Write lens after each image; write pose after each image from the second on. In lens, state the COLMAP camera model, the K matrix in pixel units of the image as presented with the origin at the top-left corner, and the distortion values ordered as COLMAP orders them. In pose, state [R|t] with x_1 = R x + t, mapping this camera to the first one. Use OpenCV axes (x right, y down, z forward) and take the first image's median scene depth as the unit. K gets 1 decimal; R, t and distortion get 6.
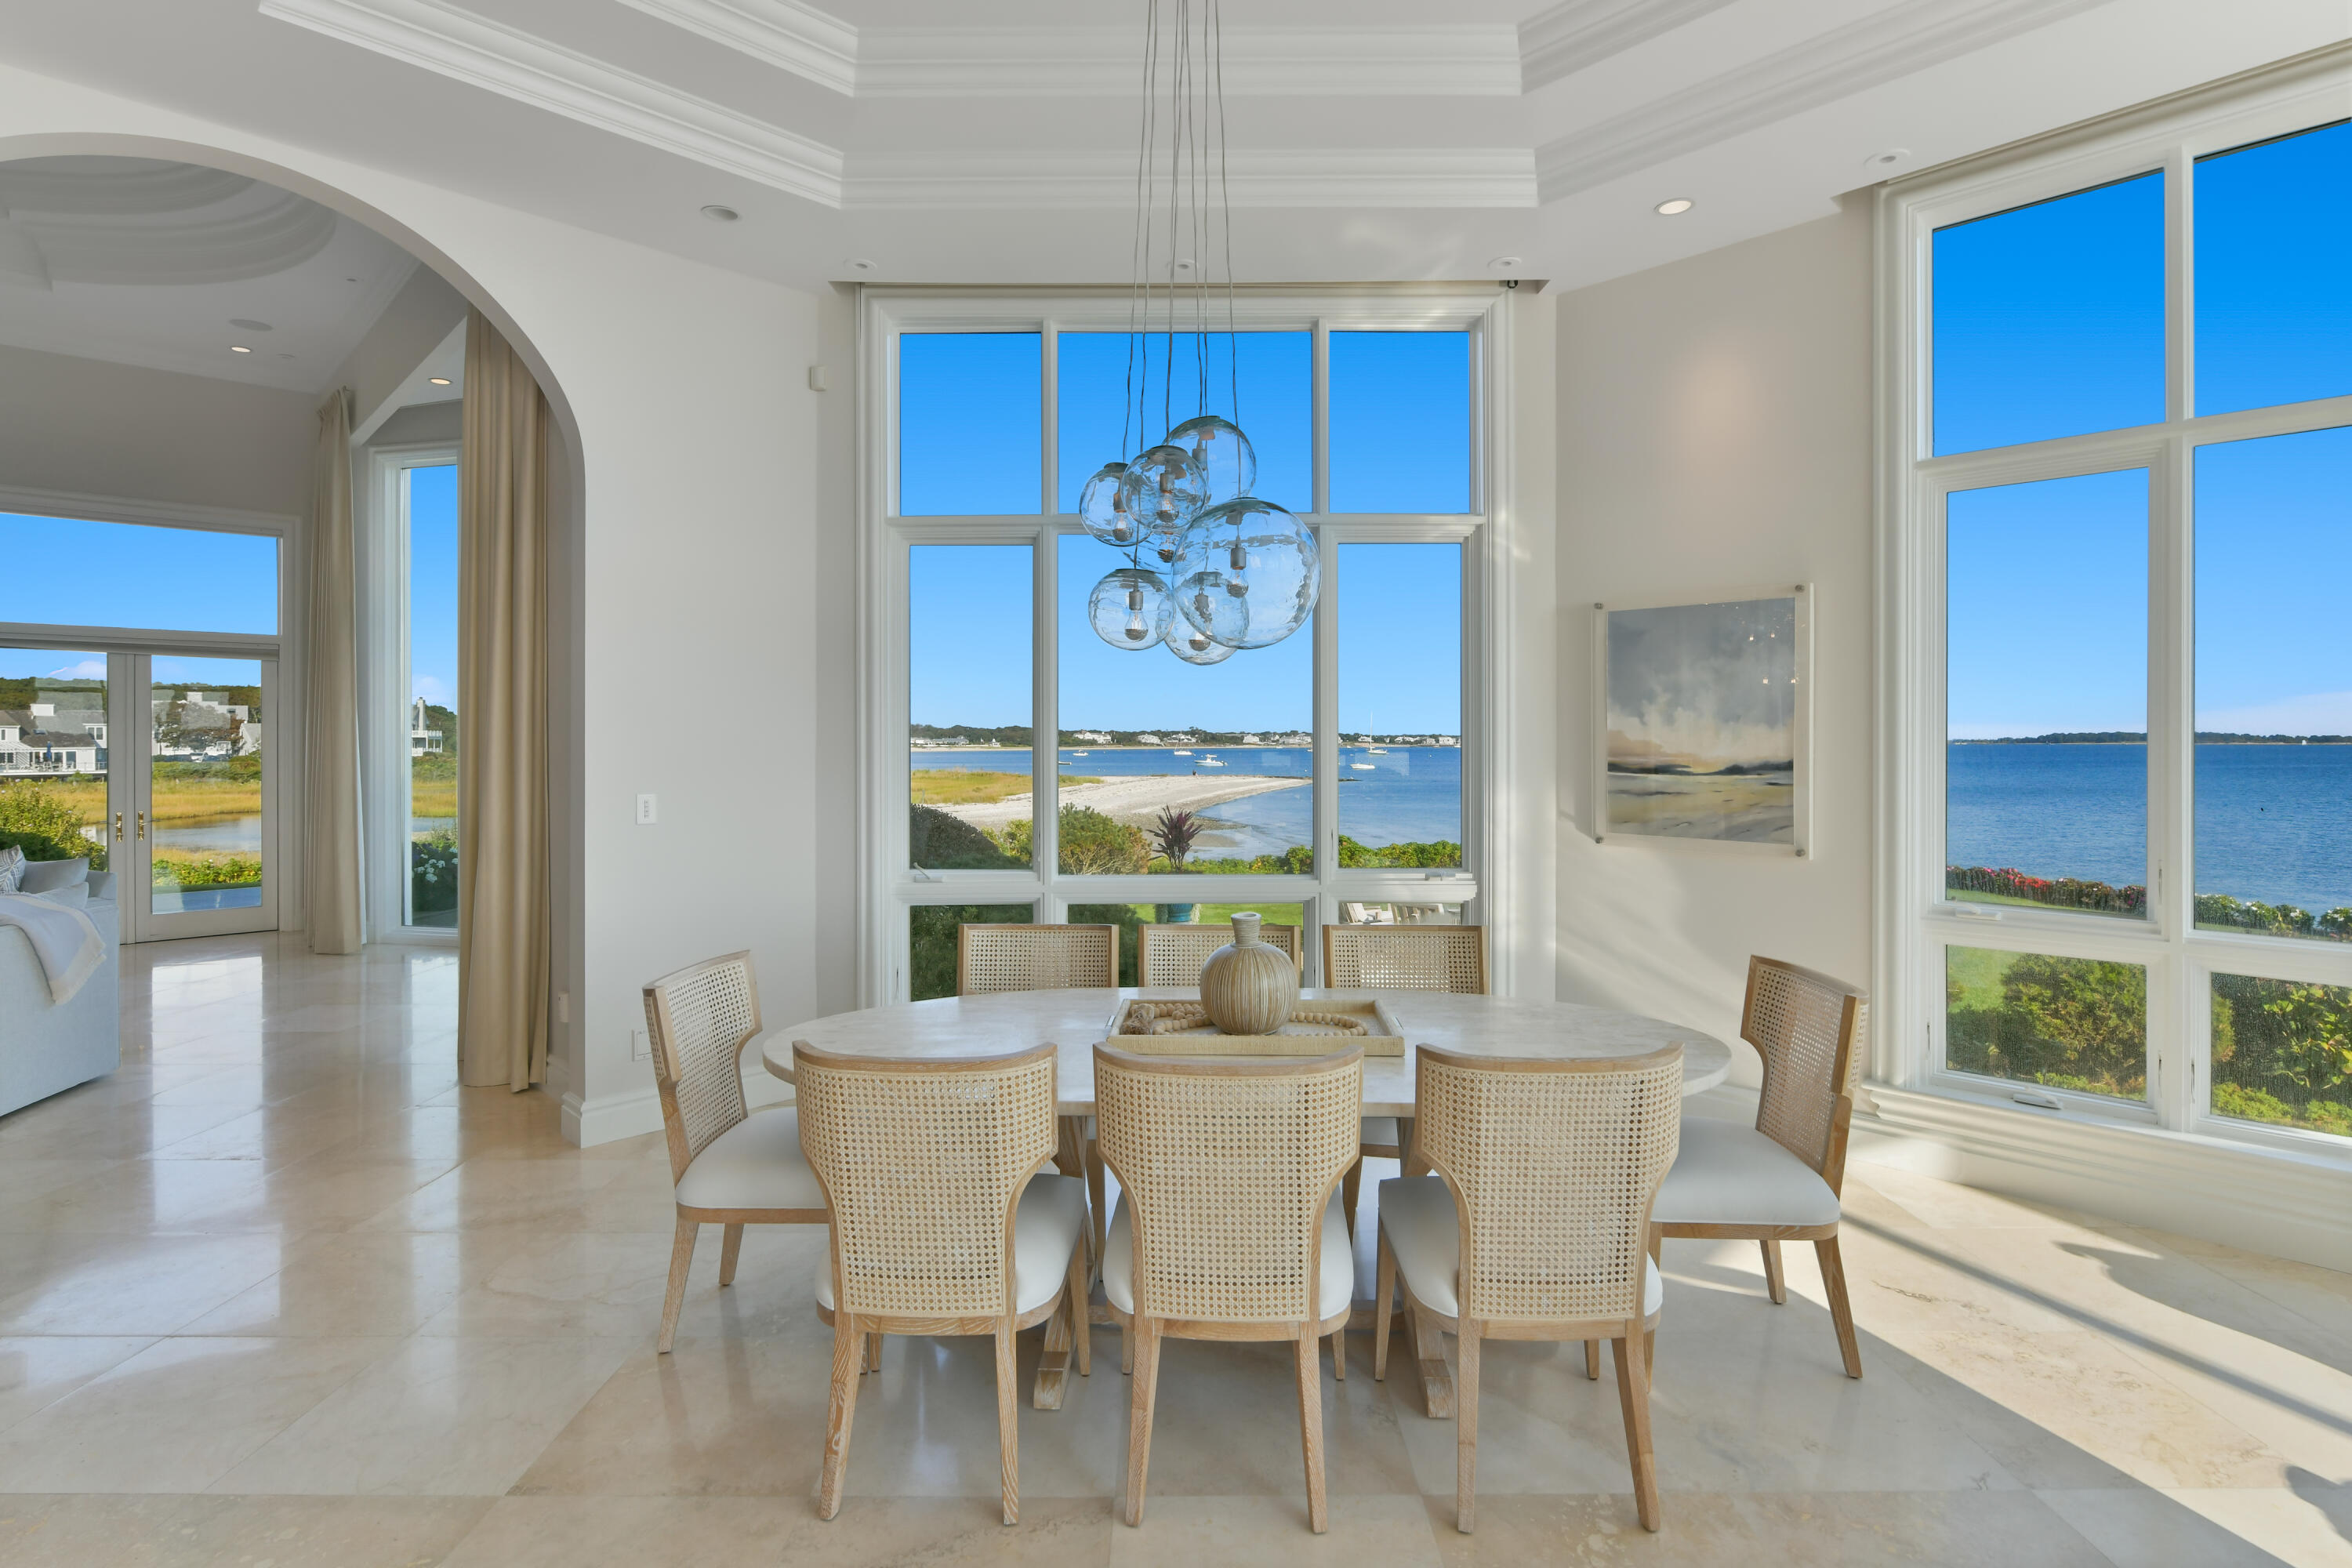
lens RADIAL K [[1146.7, 0, 1162.5], [0, 1146.7, 759.3], [0, 0, 1]] dist [-0.001332, -0.000424]
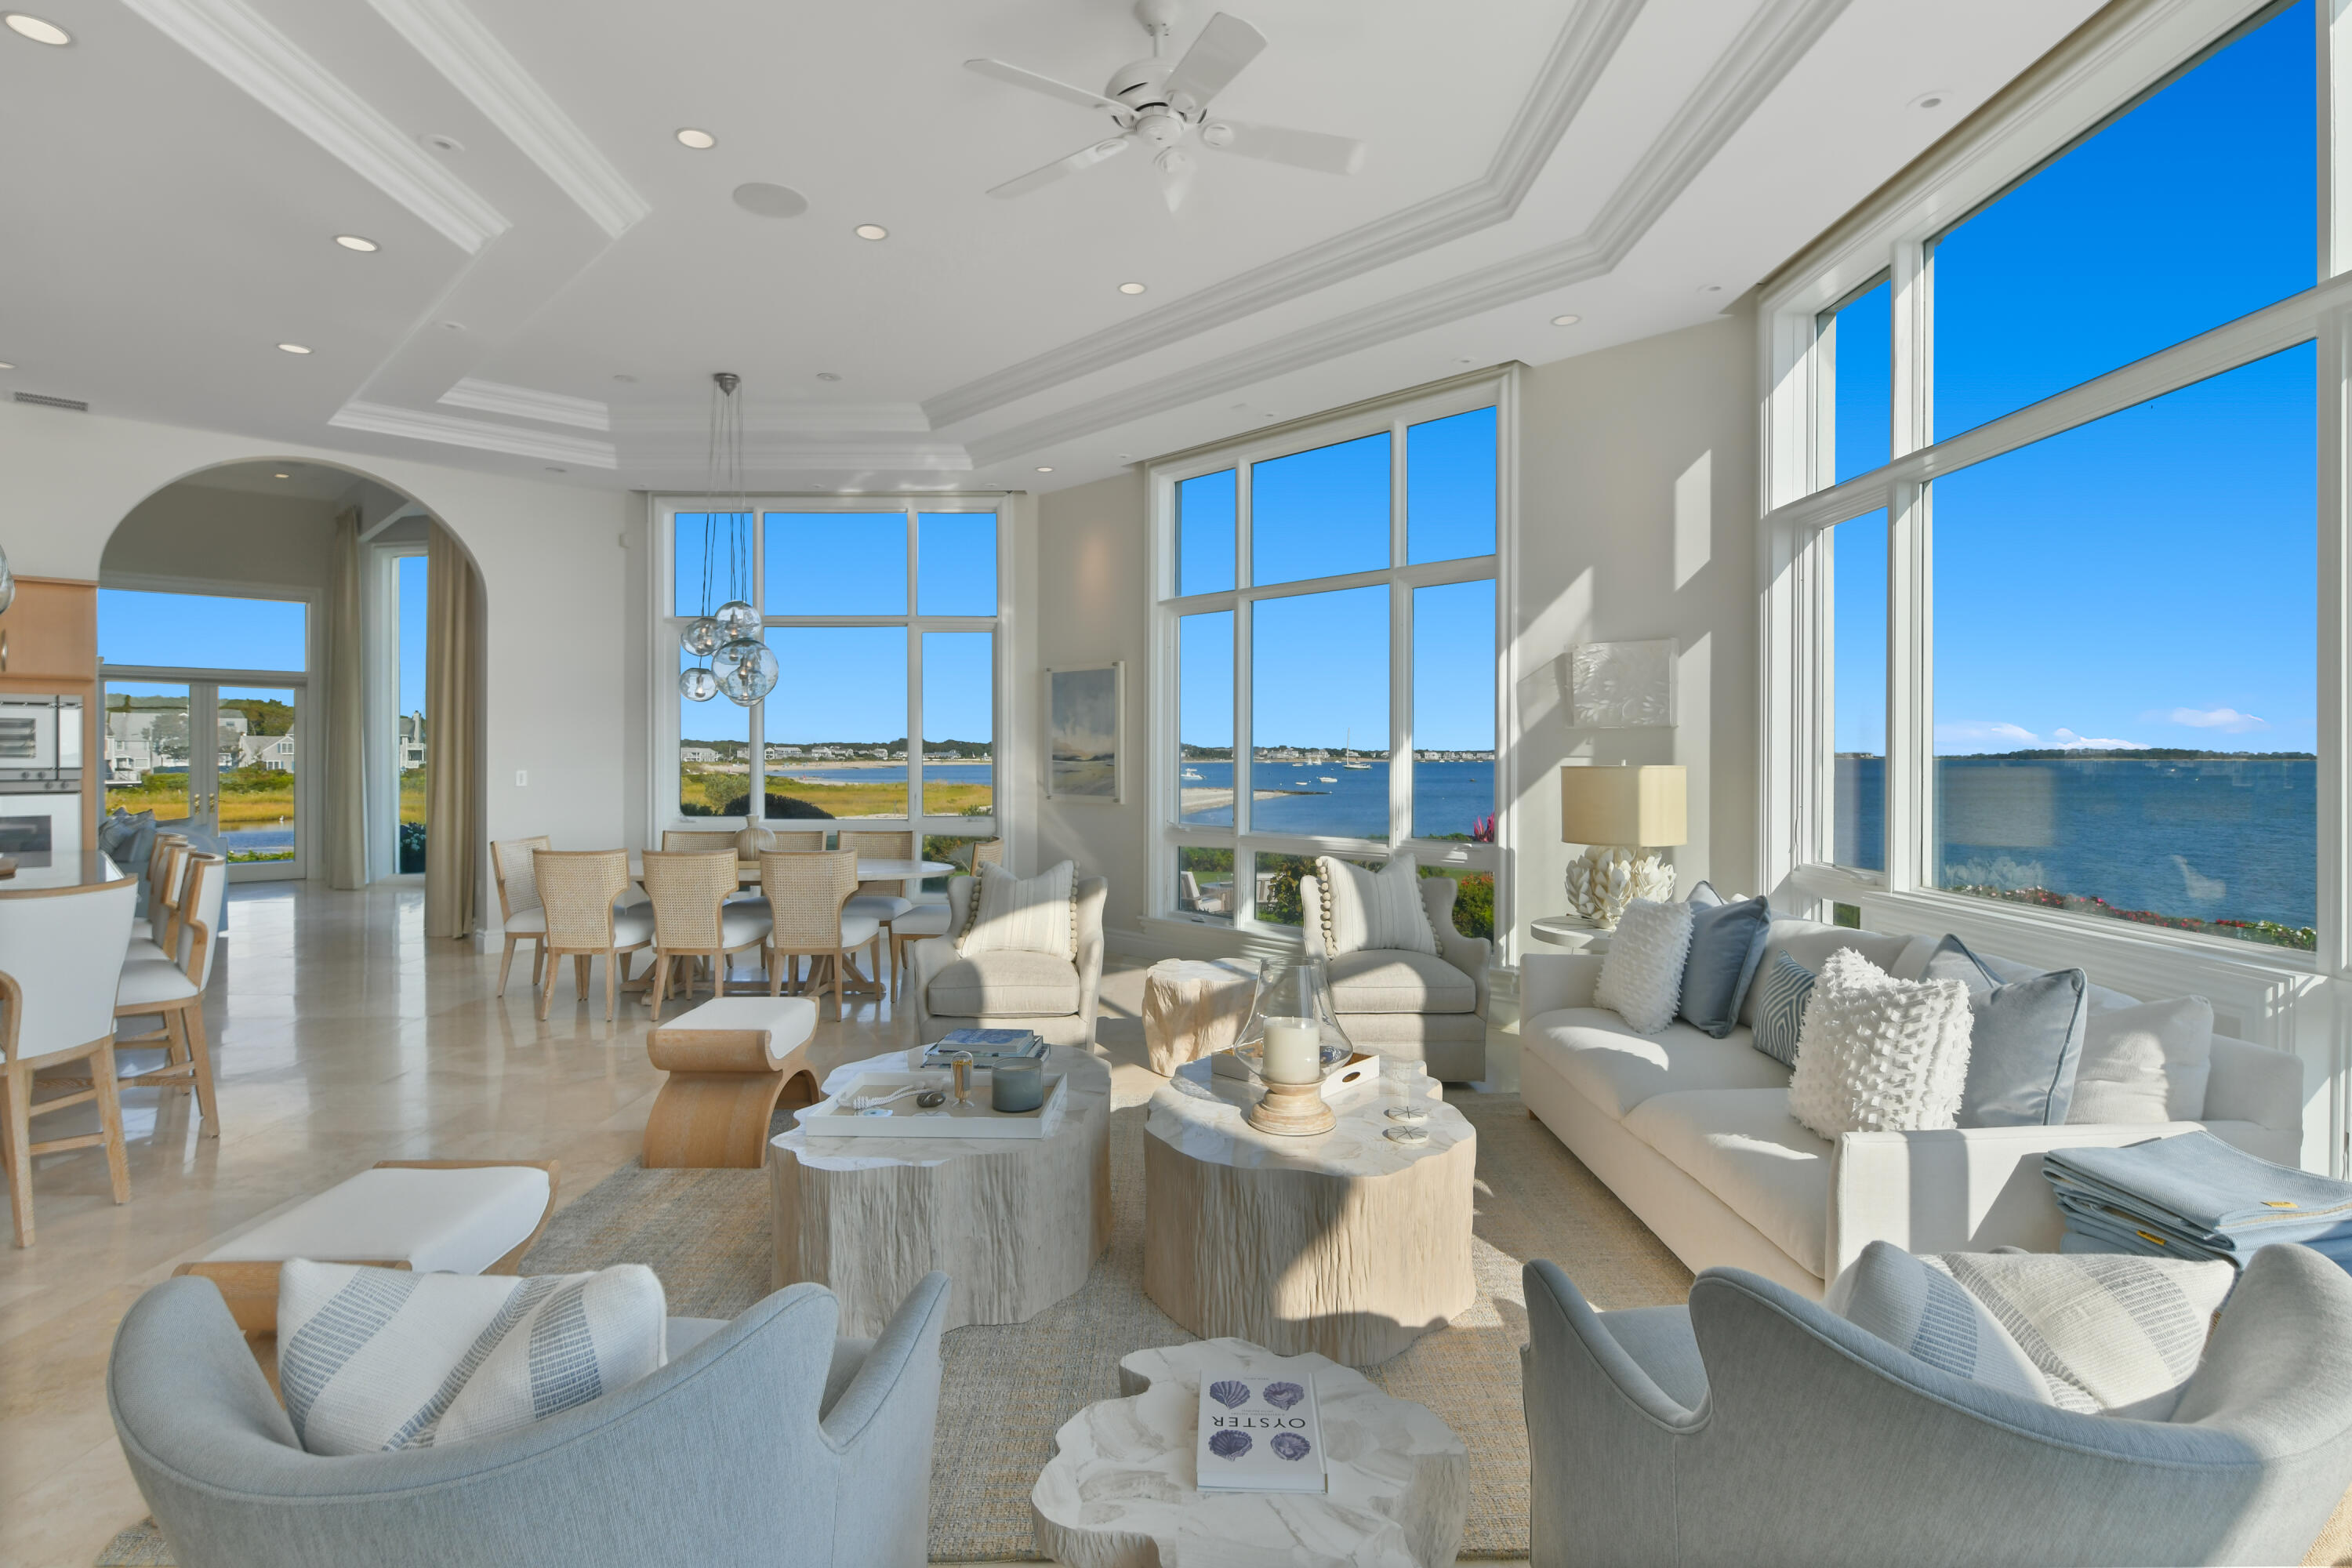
lens RADIAL K [[1146.7, 0, 1171.0], [0, 1146.7, 771.6], [0, 0, 1]] dist [-0.001332, -0.000424]
pose [[0.999969, 0.001983, 0.007619, 0.313919], [-0.001967, 0.999996, -0.002187, 0.017976], [-0.007623, 0.002172, 0.999969, -0.464277]]
